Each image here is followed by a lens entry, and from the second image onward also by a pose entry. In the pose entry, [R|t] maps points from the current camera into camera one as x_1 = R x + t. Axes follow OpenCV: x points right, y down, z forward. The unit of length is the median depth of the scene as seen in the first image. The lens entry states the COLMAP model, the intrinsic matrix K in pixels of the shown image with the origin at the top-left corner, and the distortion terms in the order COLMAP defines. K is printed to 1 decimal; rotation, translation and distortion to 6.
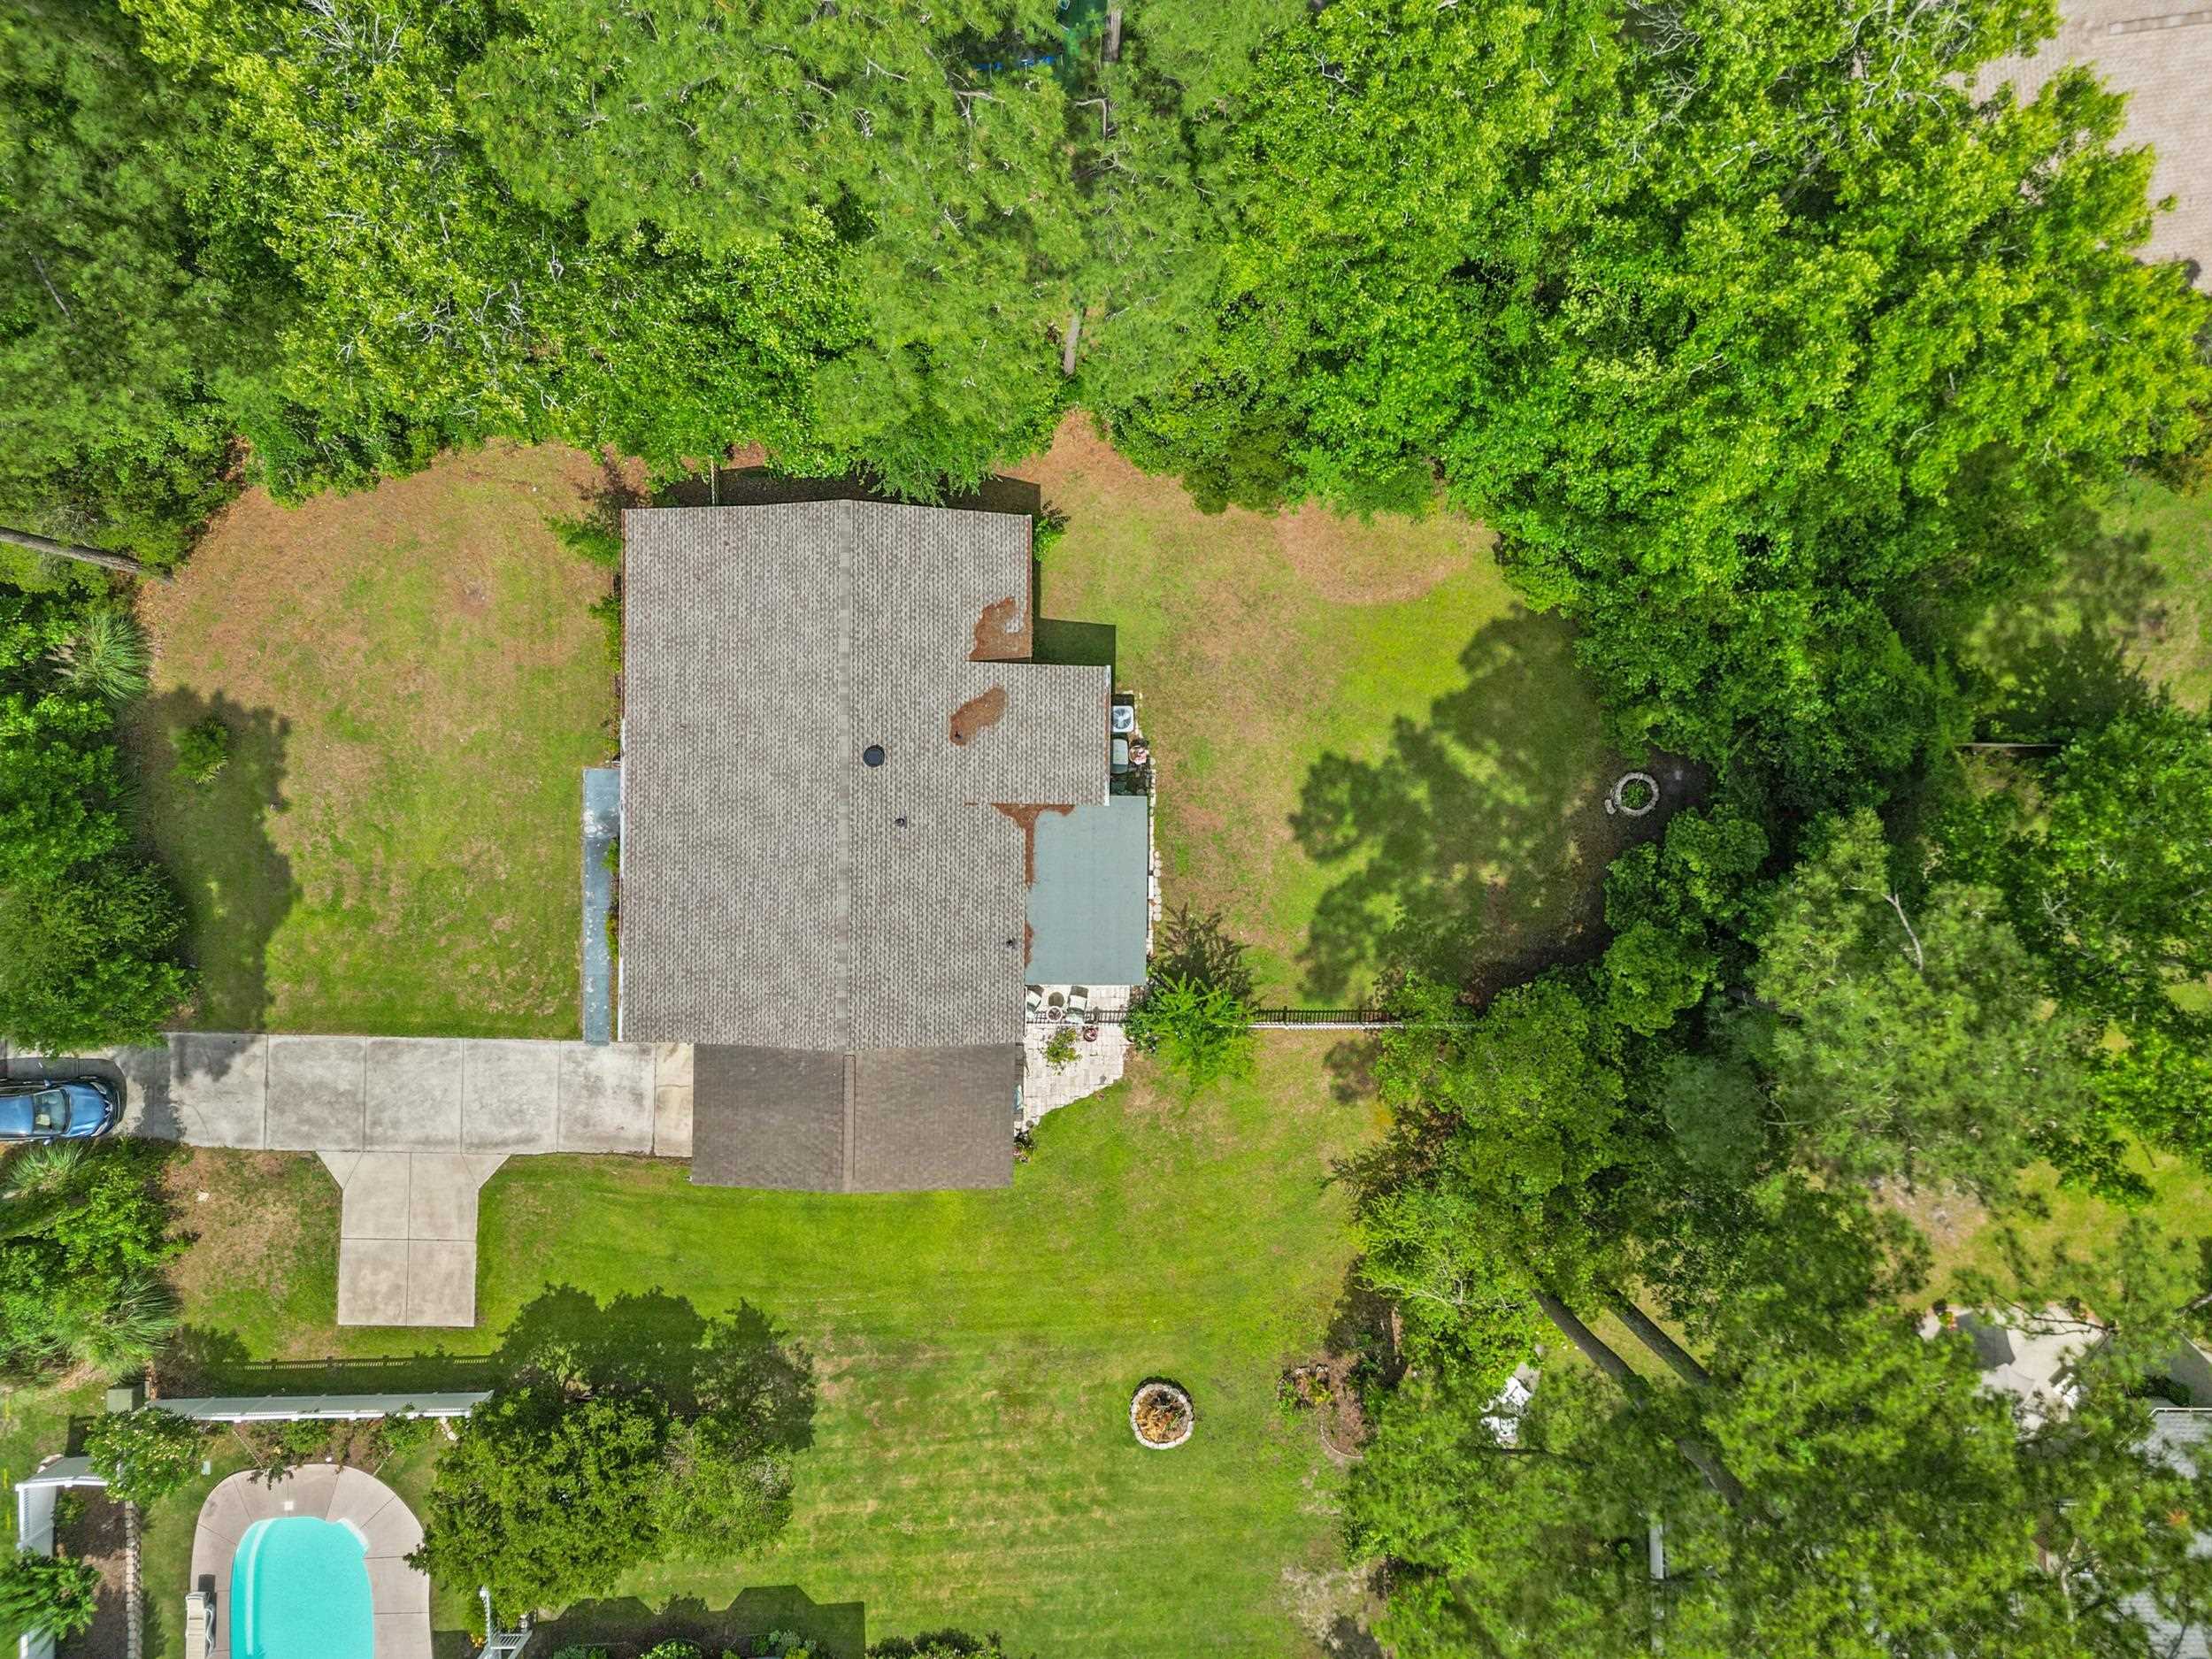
lens RADIAL K [[1523.3, 0, 1106.0], [0, 1523.3, 829.5], [0, 0, 1]] dist [0.093187, -0.124493]
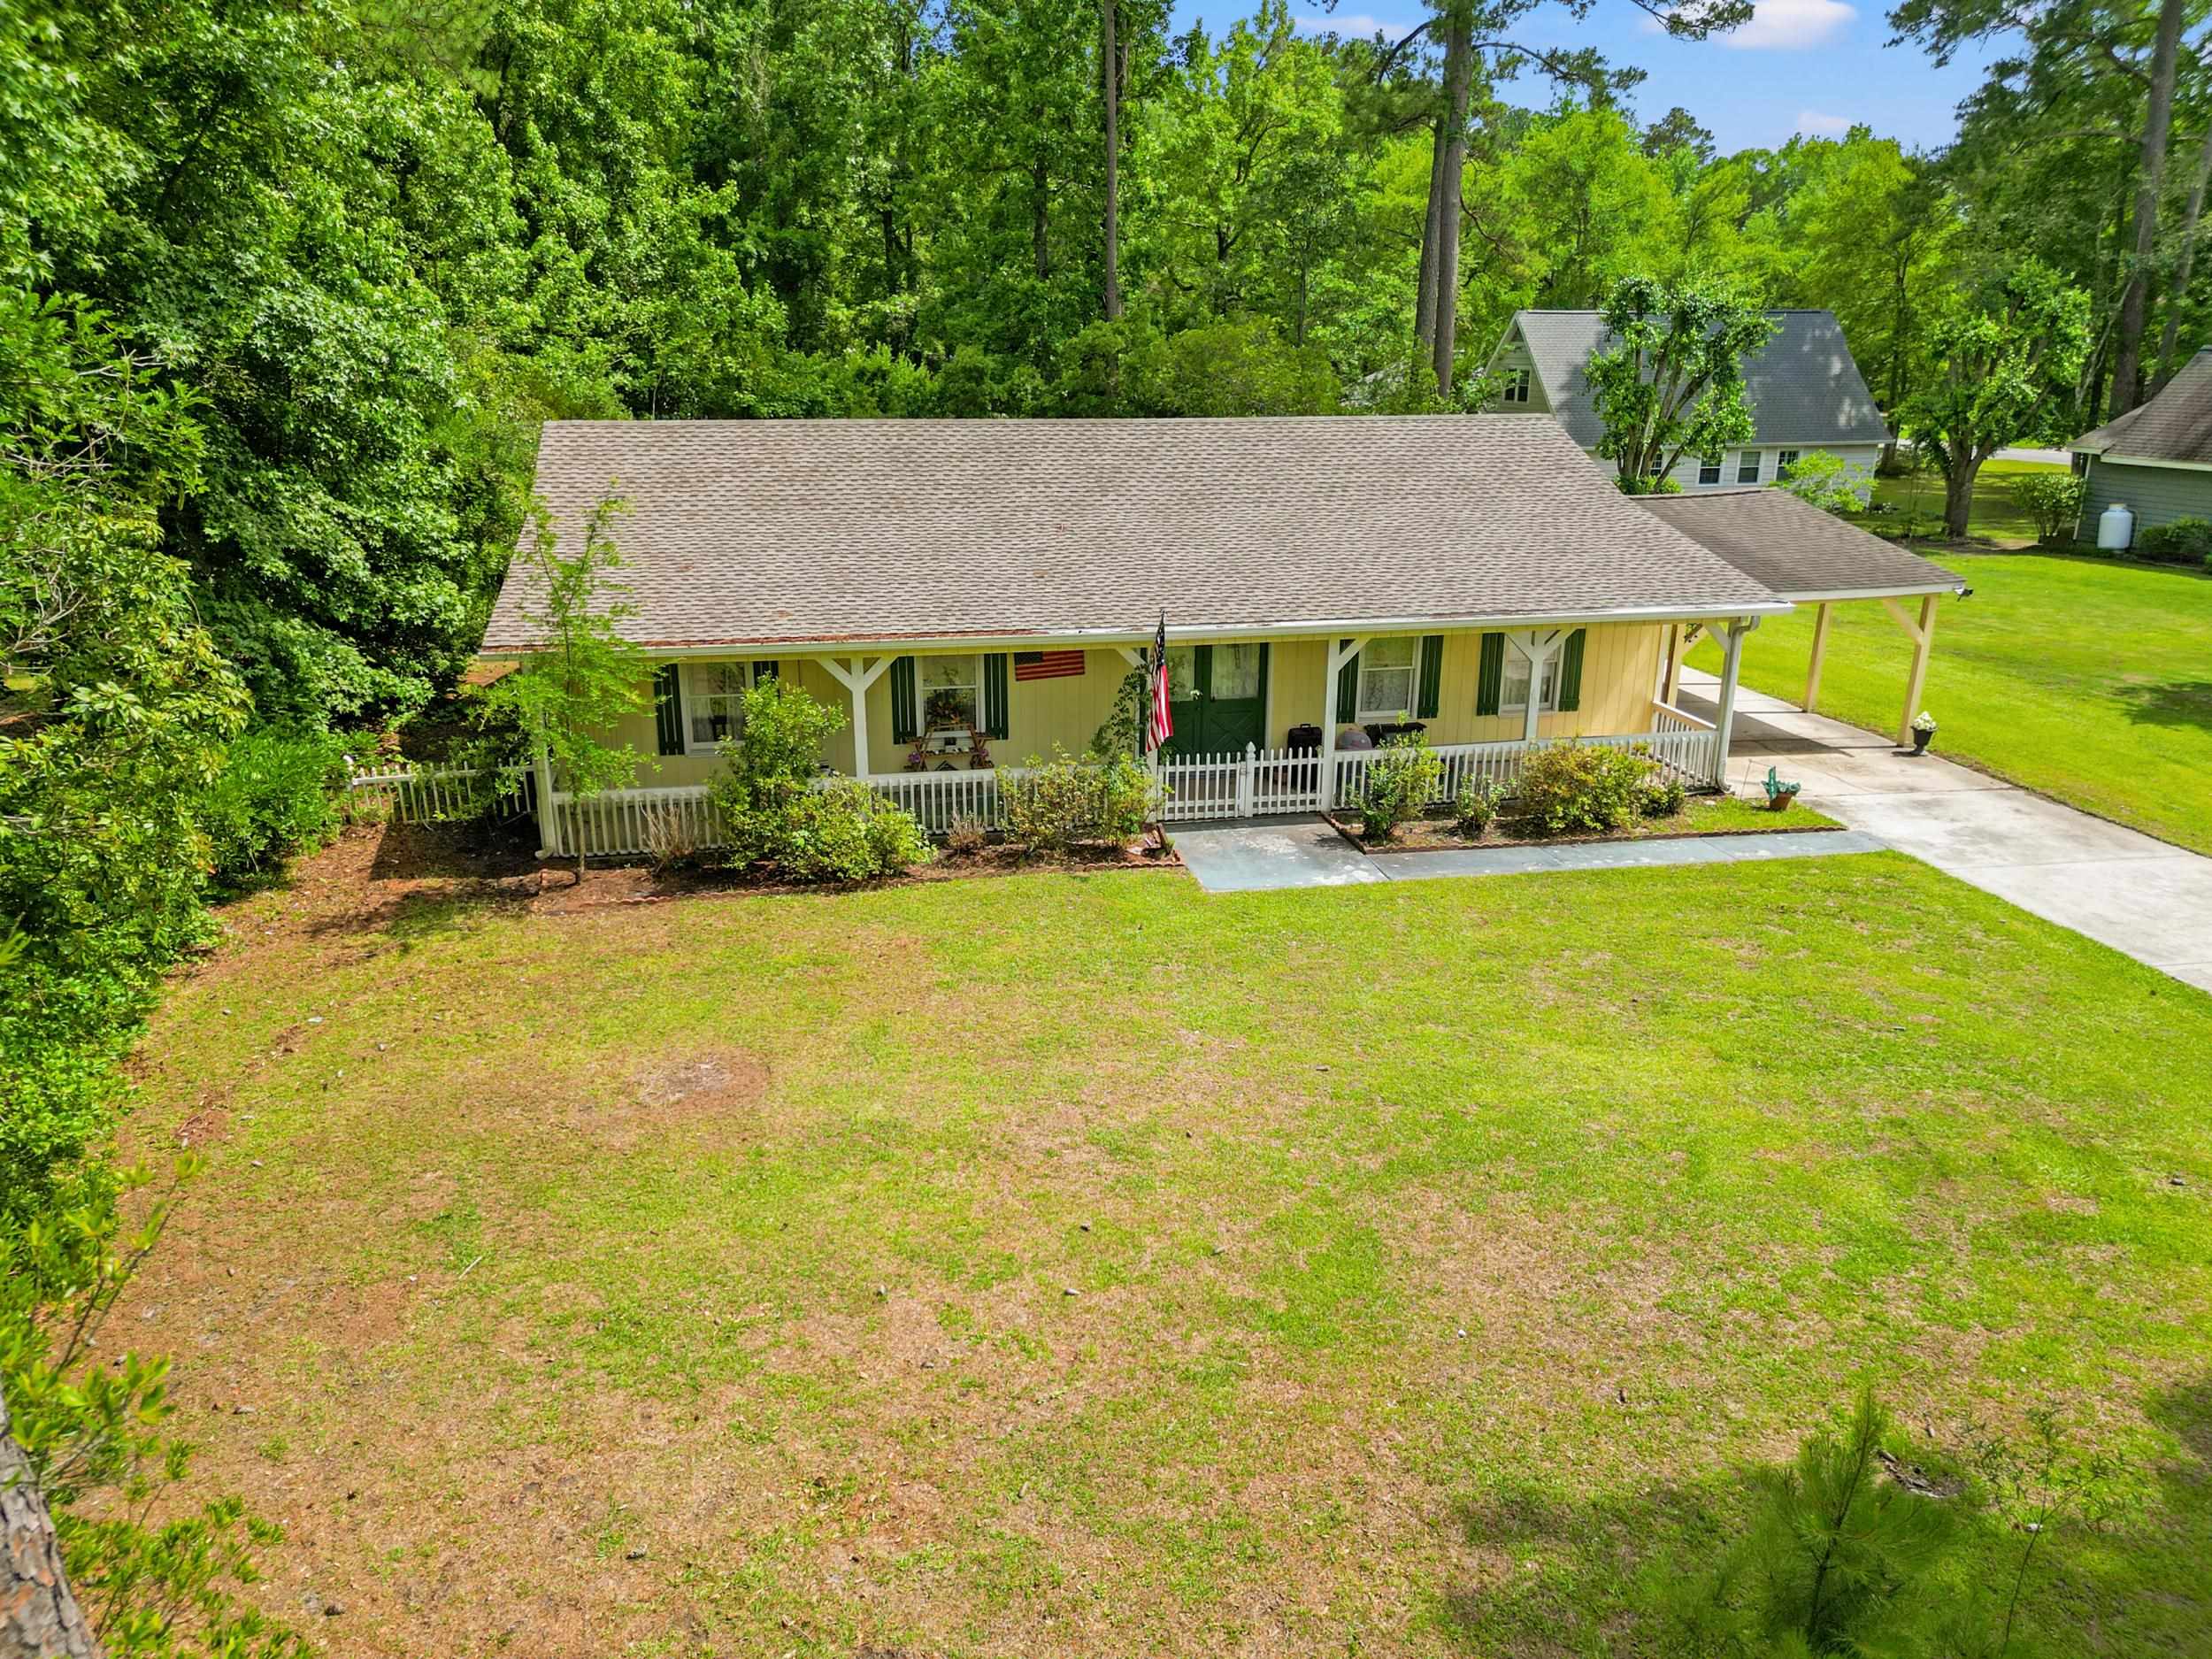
lens RADIAL K [[1538.3, 0, 1106.0], [0, 1538.3, 829.5], [0, 0, 1]] dist [0.064945, -0.071407]
pose [[-0.200280, -0.306319, 0.930622, -0.655007], [0.979738, -0.061481, 0.190614, -0.123306], [-0.001173, 0.949942, 0.312425, 0.873628]]
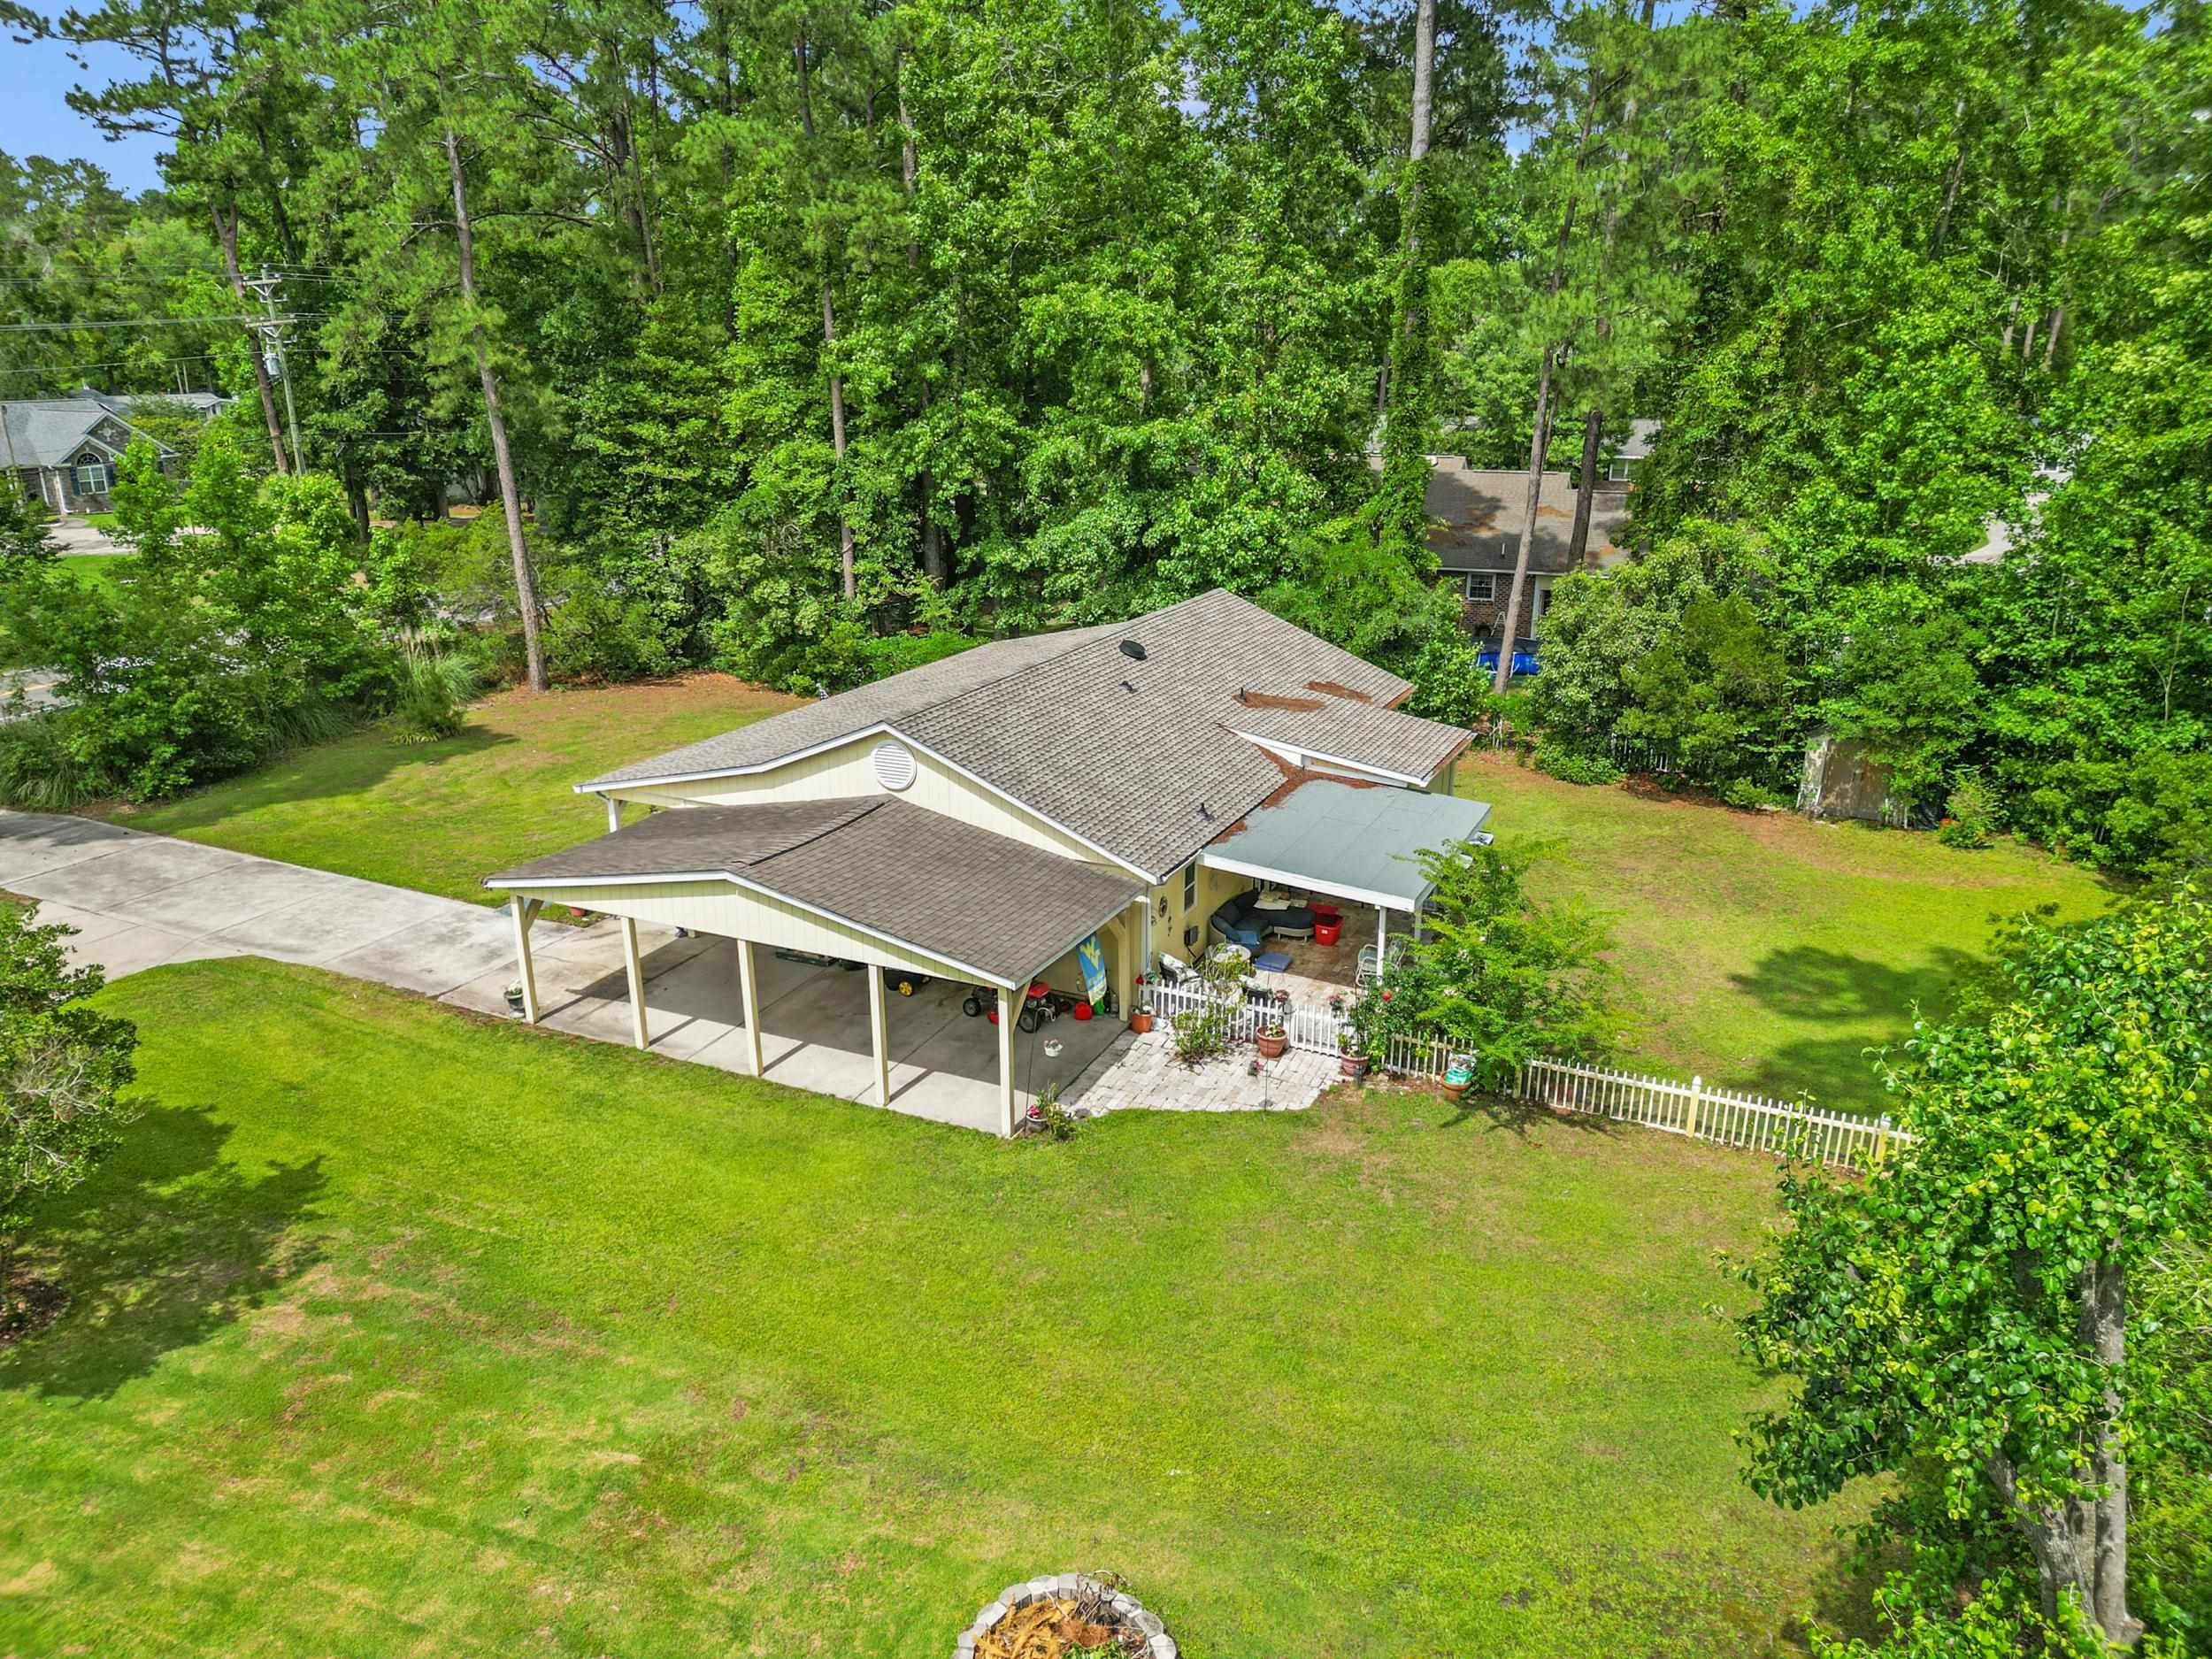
lens RADIAL K [[1538.3, 0, 1106.0], [0, 1538.3, 829.5], [0, 0, 1]] dist [0.064945, -0.071407]
pose [[0.911746, 0.119870, -0.392874, 0.129141], [-0.410735, 0.275255, -0.869213, 0.571345], [0.003948, 0.953869, 0.300197, 0.780393]]
